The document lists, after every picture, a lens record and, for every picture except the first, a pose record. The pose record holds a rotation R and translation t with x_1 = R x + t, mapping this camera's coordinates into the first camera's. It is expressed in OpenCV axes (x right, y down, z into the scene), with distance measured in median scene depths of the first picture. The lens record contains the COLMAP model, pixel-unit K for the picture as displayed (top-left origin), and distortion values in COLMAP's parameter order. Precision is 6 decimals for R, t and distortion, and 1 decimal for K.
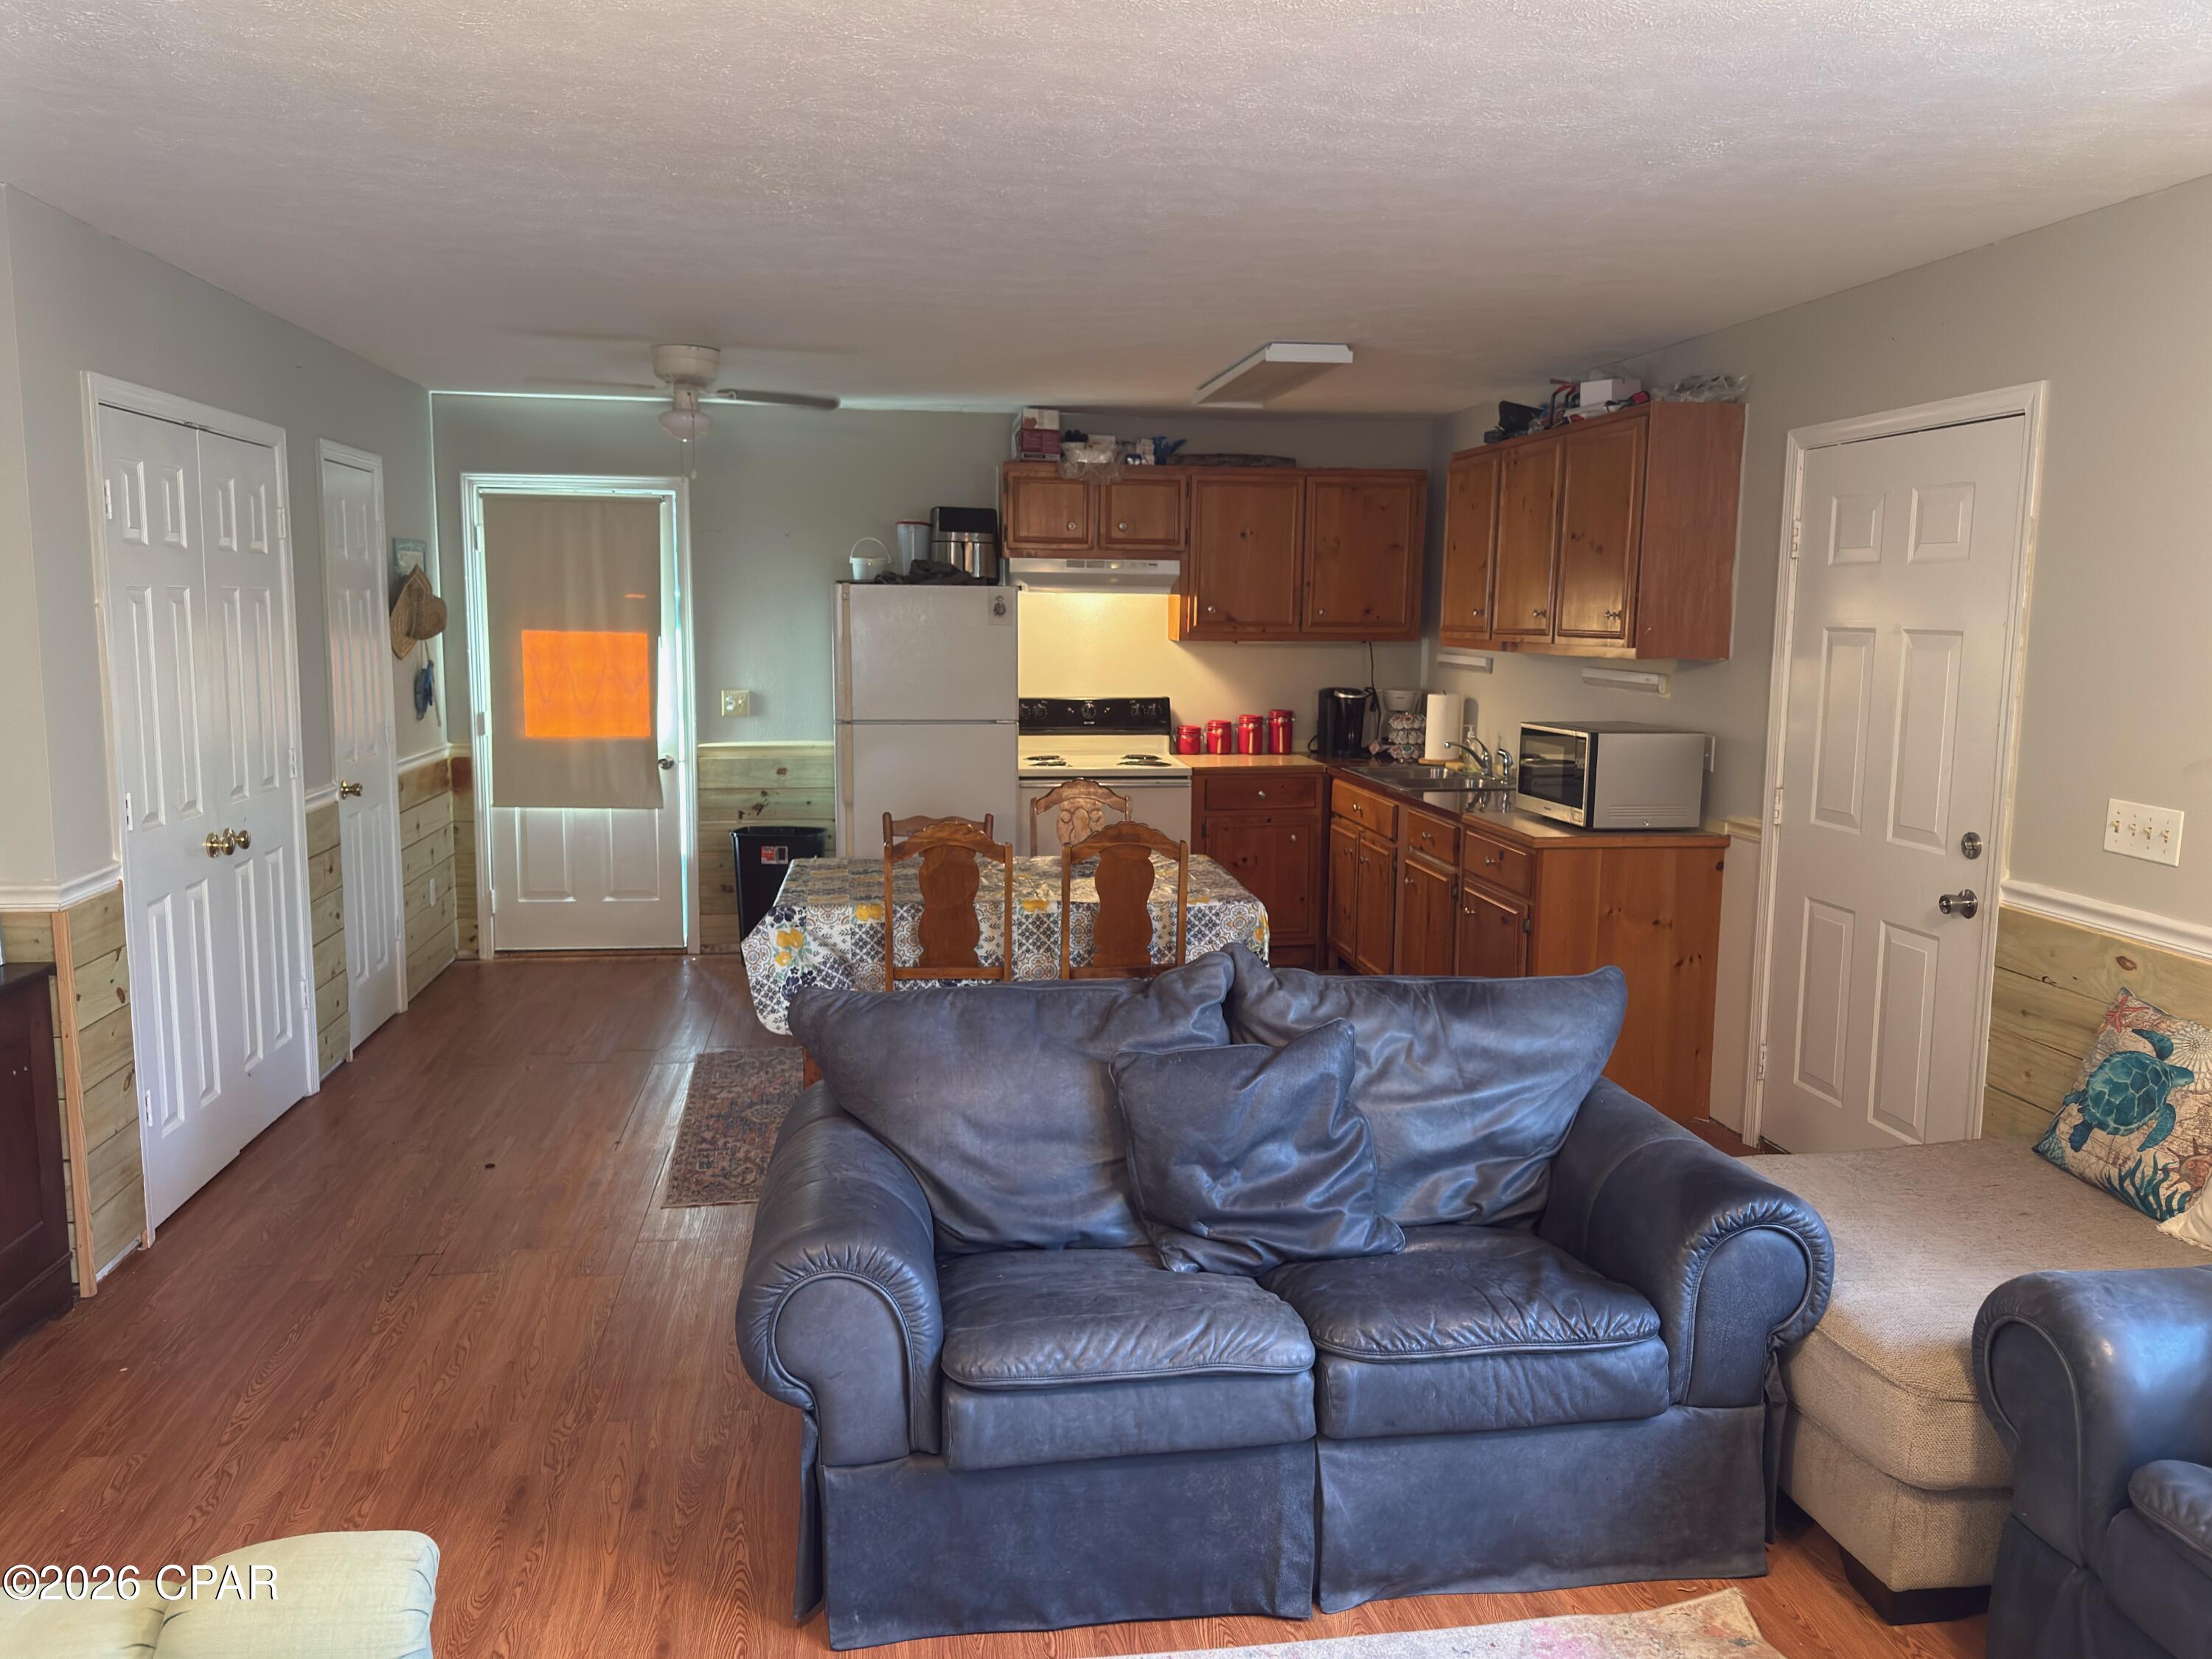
lens RADIAL K [[1634.5, 0, 1104.6], [0, 1634.5, 832.1], [0, 0, 1]] dist [0.072478, -0.099592]
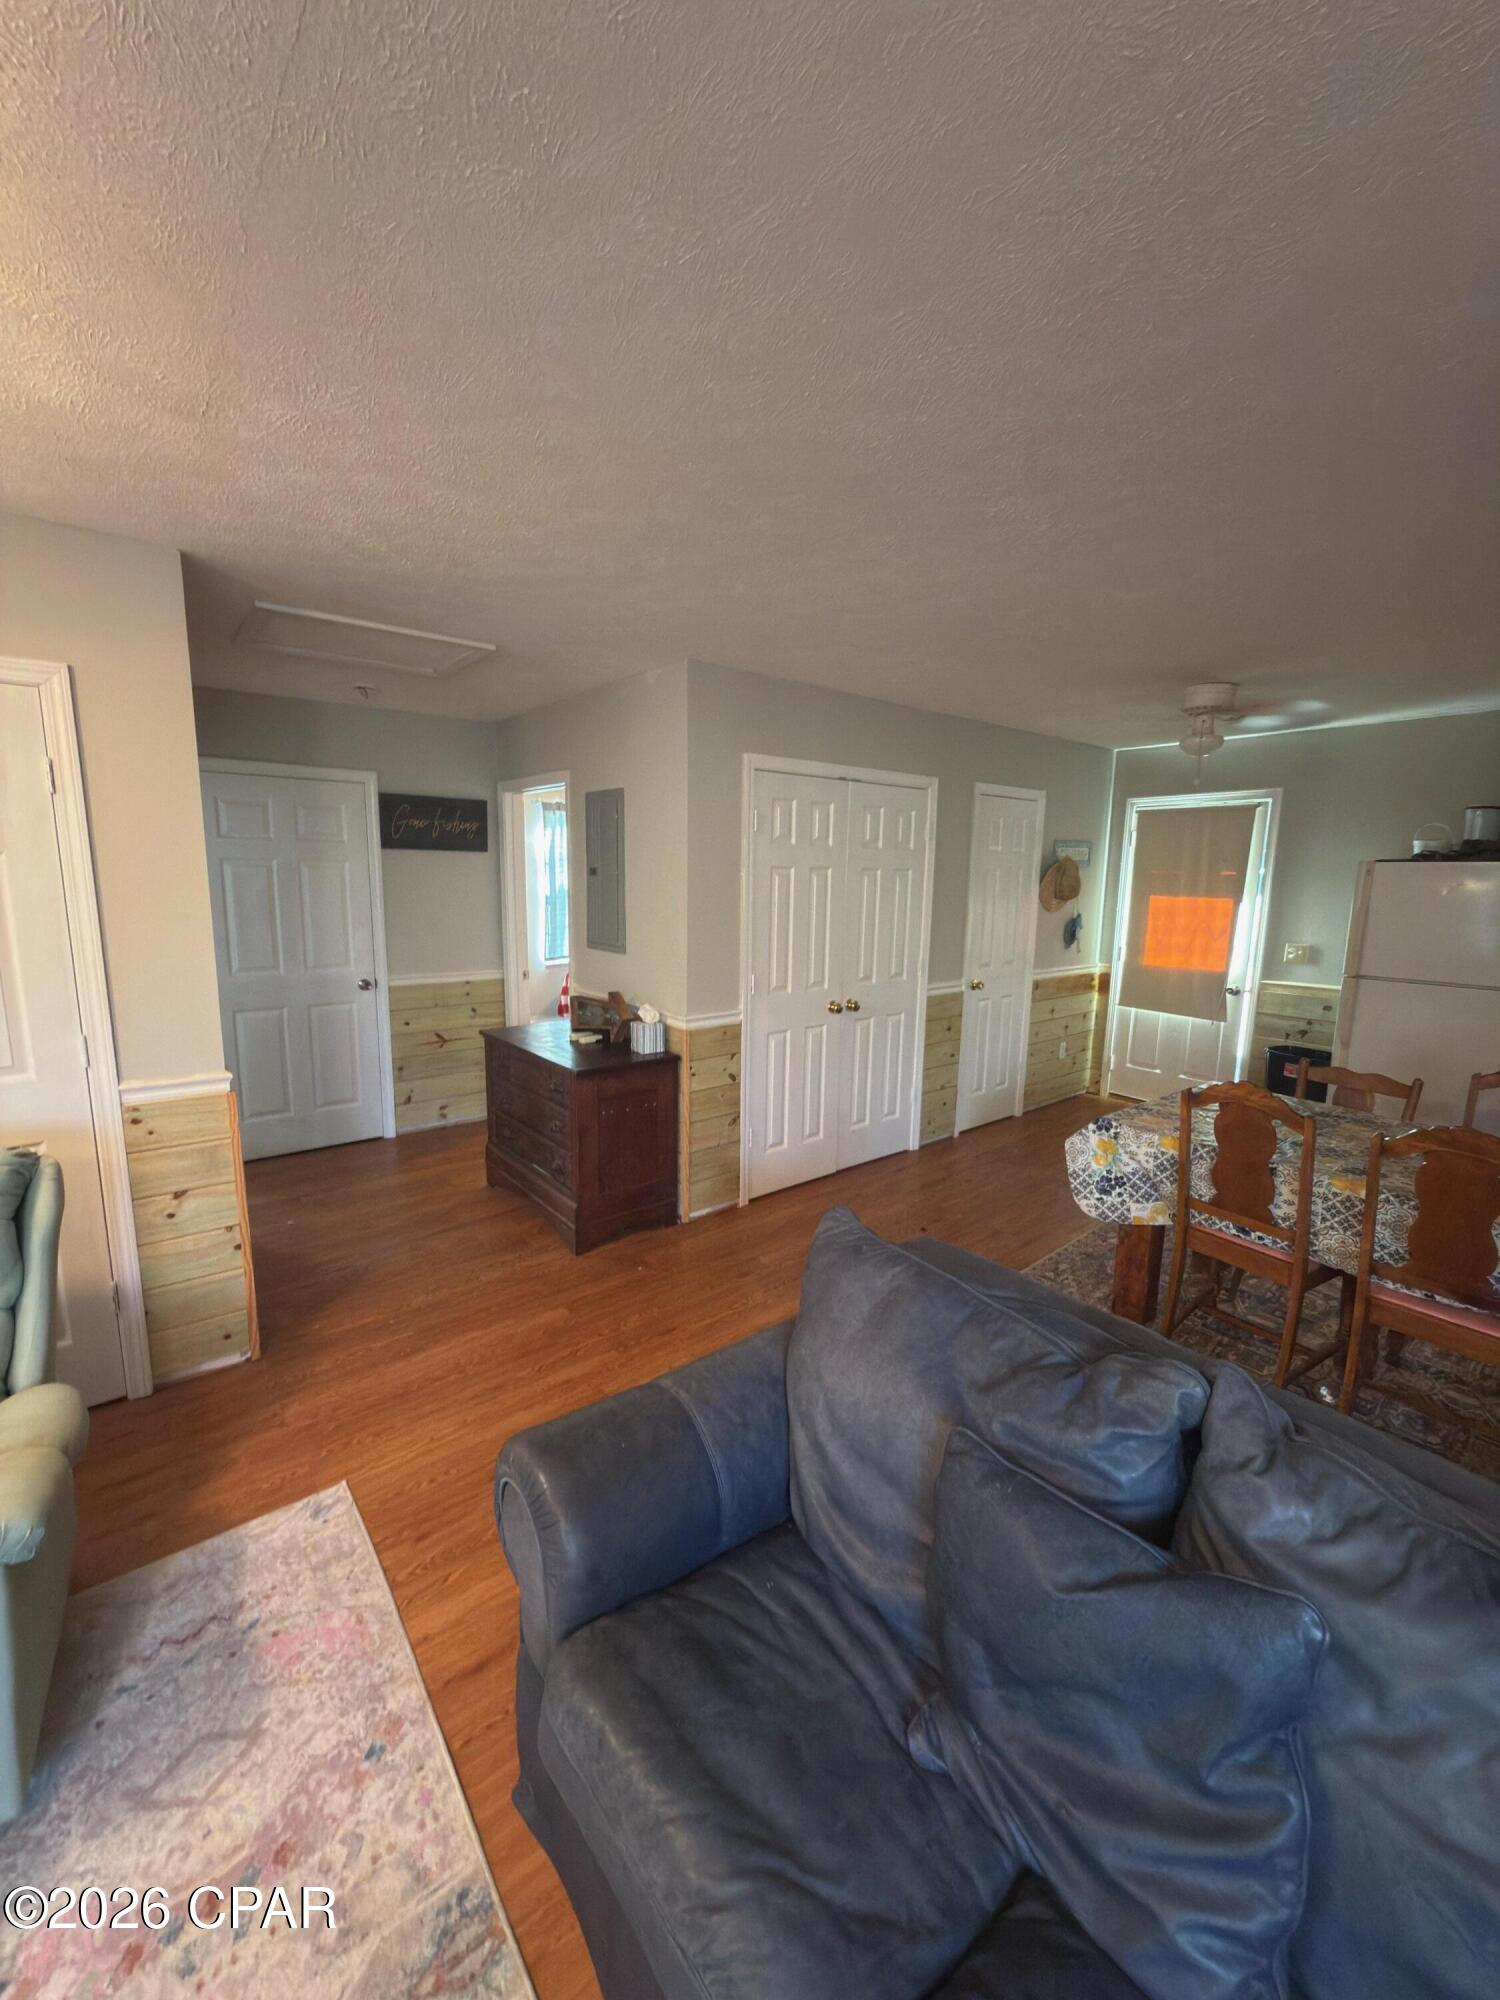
lens RADIAL K [[791.7, 0, 752.5], [0, 791.7, 1003.0], [0, 0, 1]] dist [-0.002383, 0.000559]
pose [[0.506614, 0.137164, -0.851192, 0.190070], [-0.125260, 0.988499, 0.084738, -0.067390], [0.853025, 0.063691, 0.517968, 0.515214]]
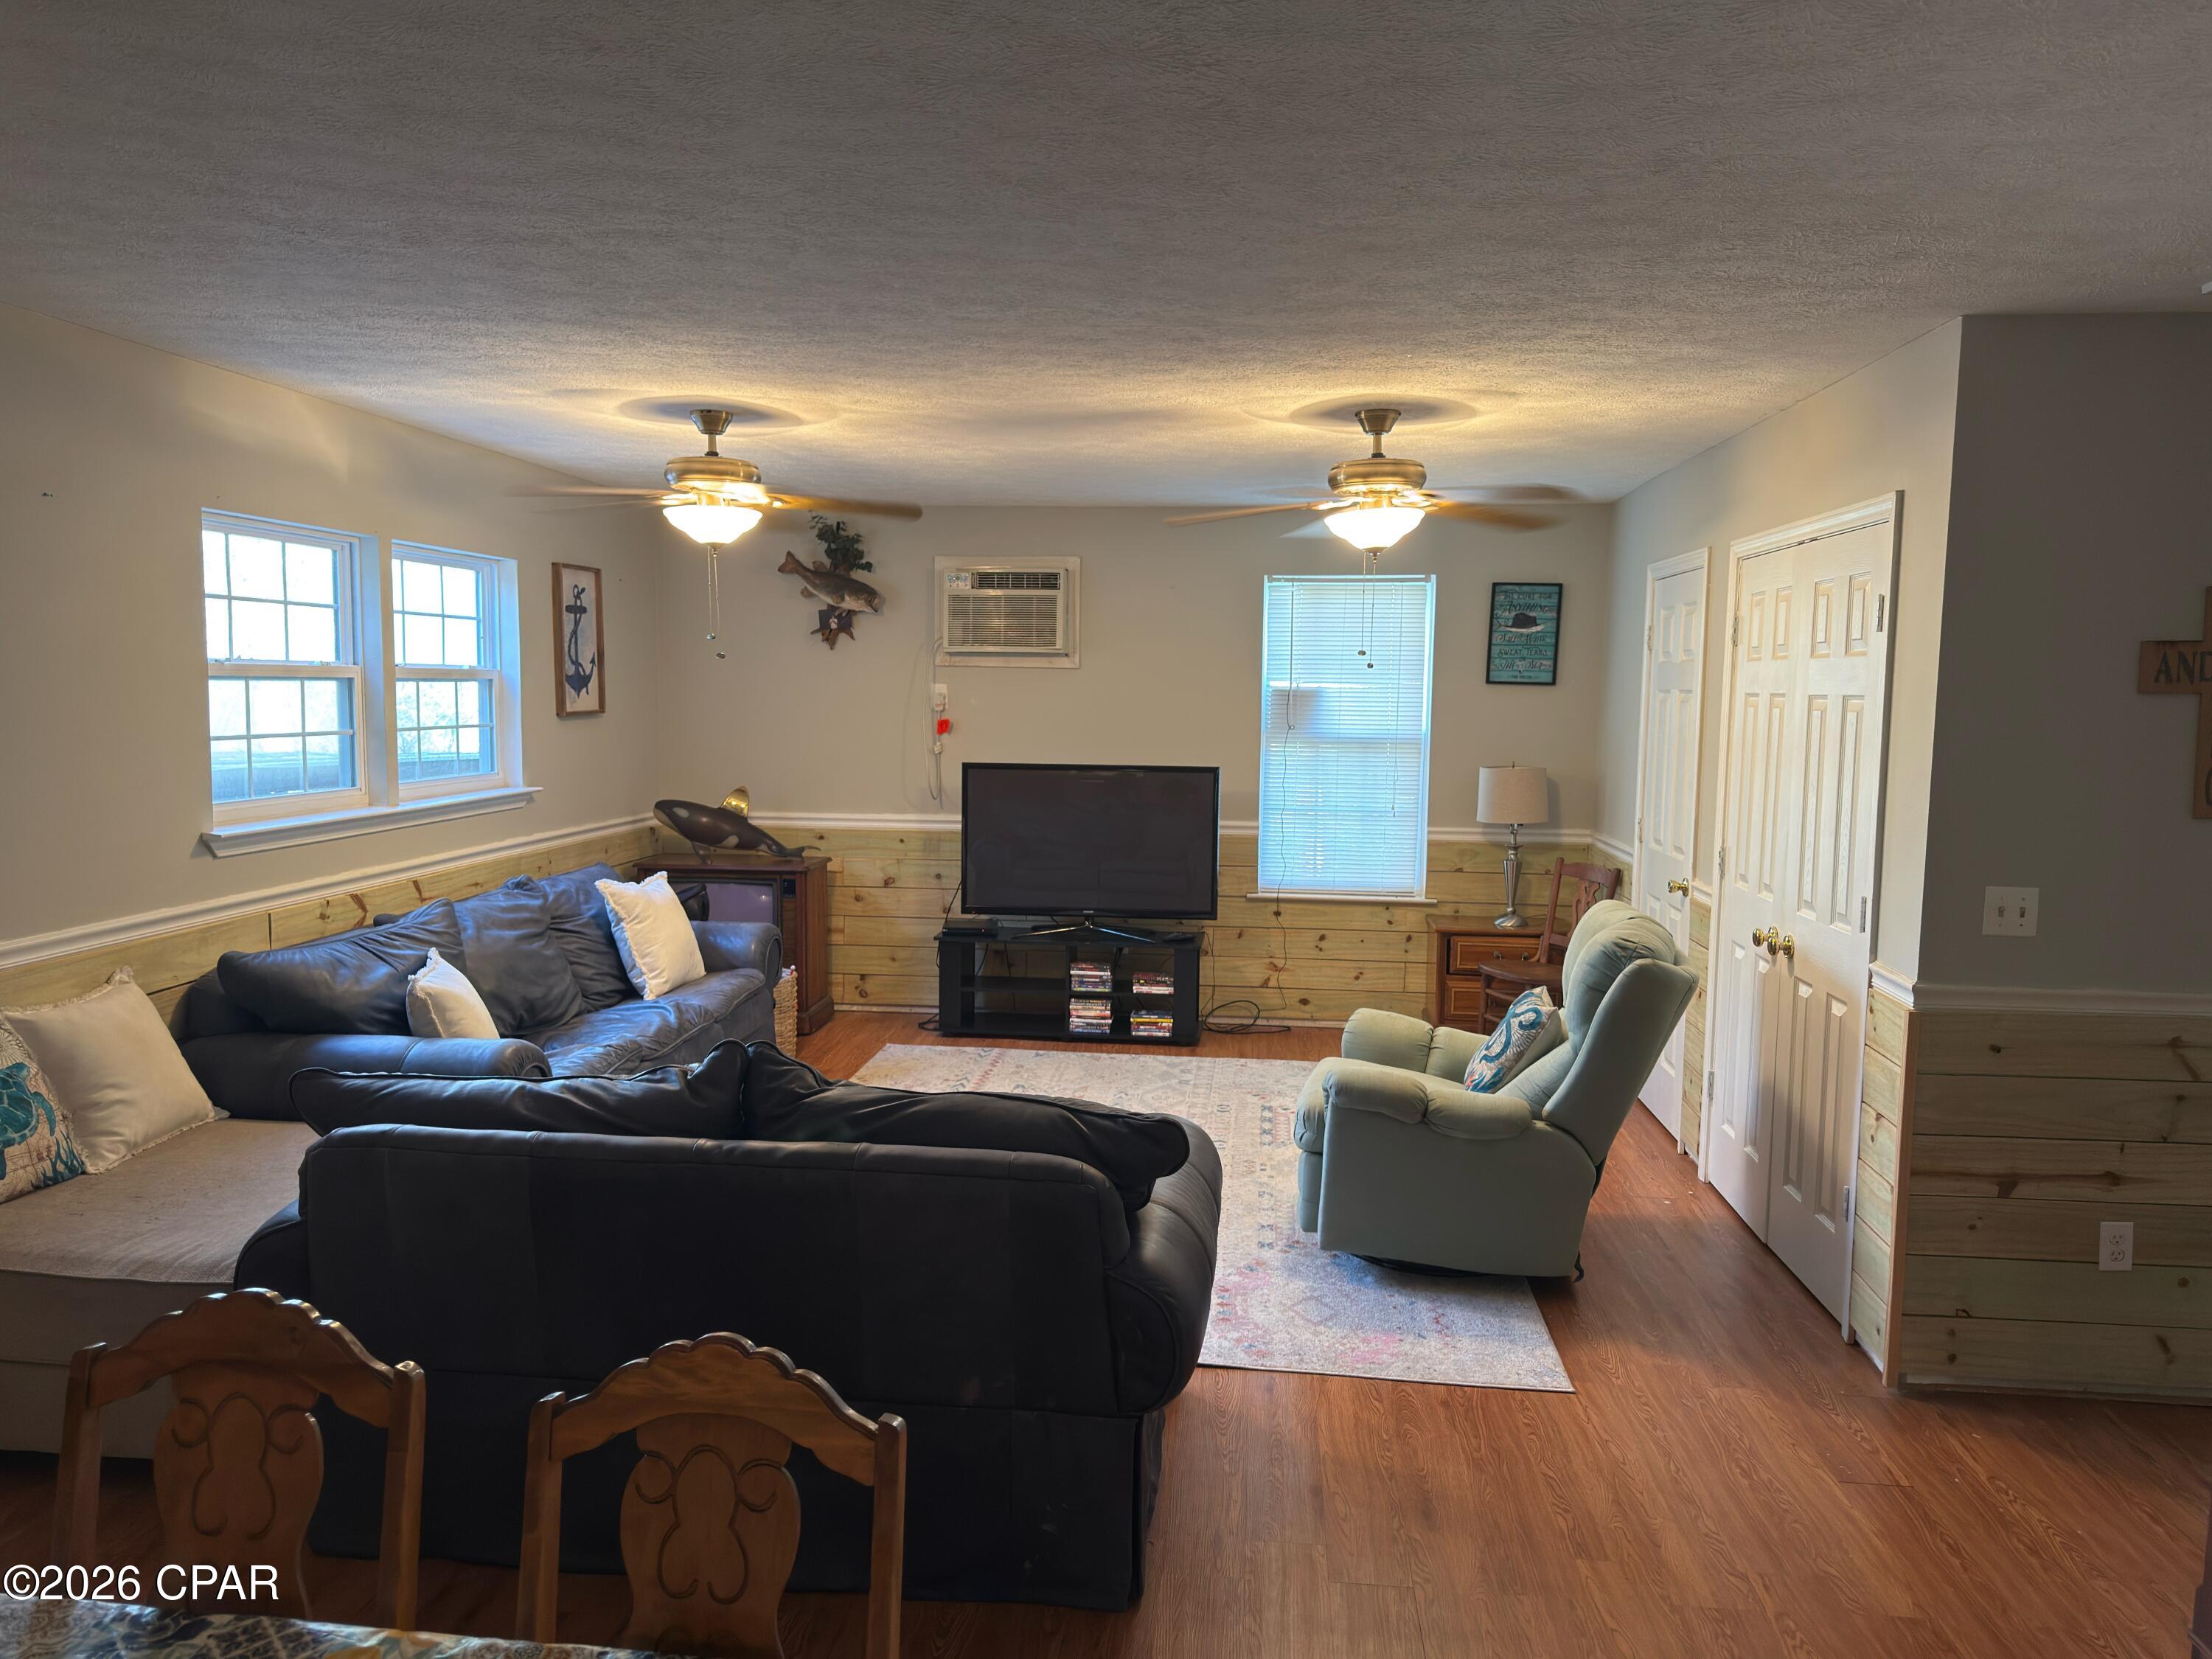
lens RADIAL K [[1559.3, 0, 1105.7], [0, 1559.3, 832.5], [0, 0, 1]] dist [0.000303, 0.000149]
pose [[-0.968932, -0.047007, 0.242819, -0.274886], [0.008865, 0.974541, 0.224035, -0.199413], [-0.247168, 0.219228, -0.943847, 1.409791]]
